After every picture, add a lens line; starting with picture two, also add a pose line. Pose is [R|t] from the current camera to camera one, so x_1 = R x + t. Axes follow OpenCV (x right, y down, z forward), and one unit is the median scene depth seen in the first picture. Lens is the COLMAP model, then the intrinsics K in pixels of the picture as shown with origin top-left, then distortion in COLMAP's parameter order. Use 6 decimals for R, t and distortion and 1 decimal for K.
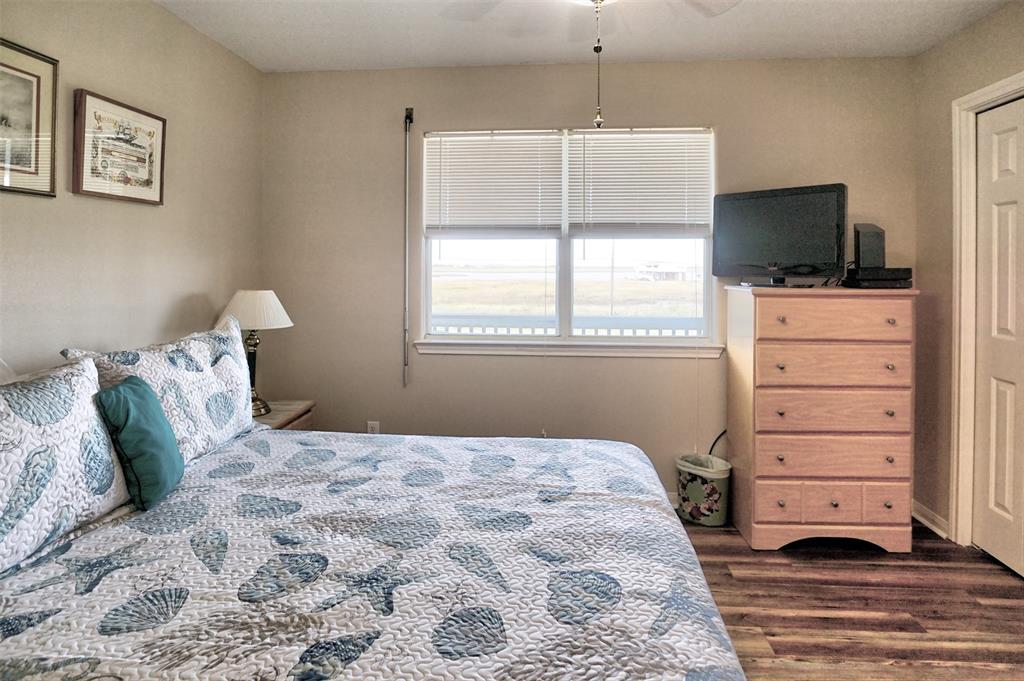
lens RADIAL K [[574.8, 0, 512.0], [0, 574.8, 340.5], [0, 0, 1]] dist [-0.032599, 0.003565]
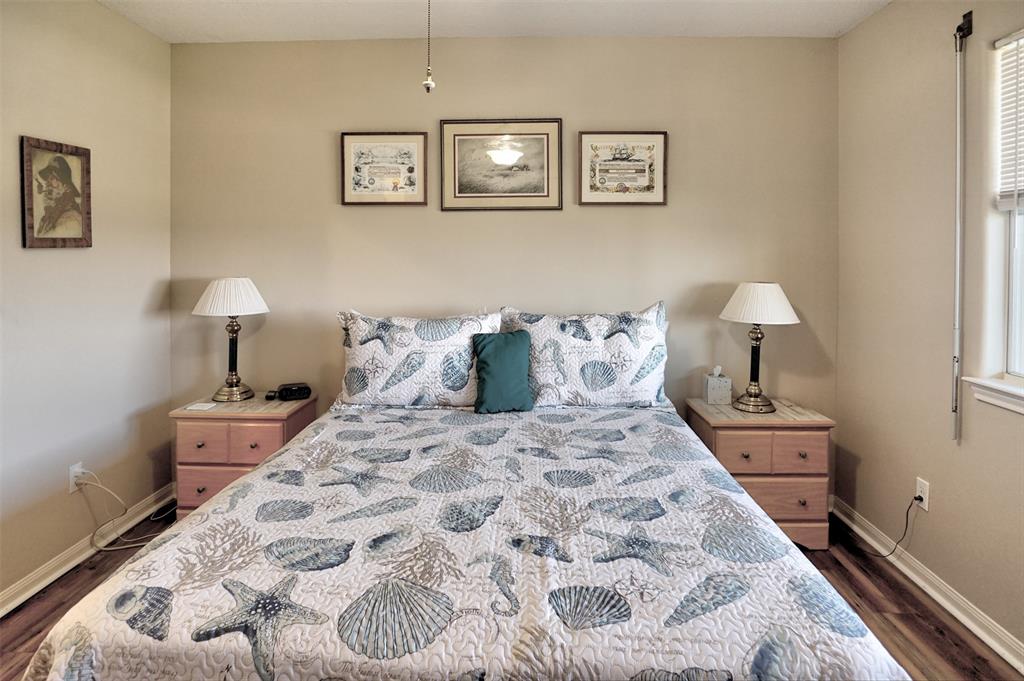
lens RADIAL K [[574.8, 0, 512.0], [0, 574.8, 340.5], [0, 0, 1]] dist [-0.032599, 0.003565]
pose [[0.055722, 0.146774, -0.987599, 0.715157], [-0.131880, 0.981552, 0.138434, -0.101789], [0.989698, 0.122530, 0.074051, 0.762708]]
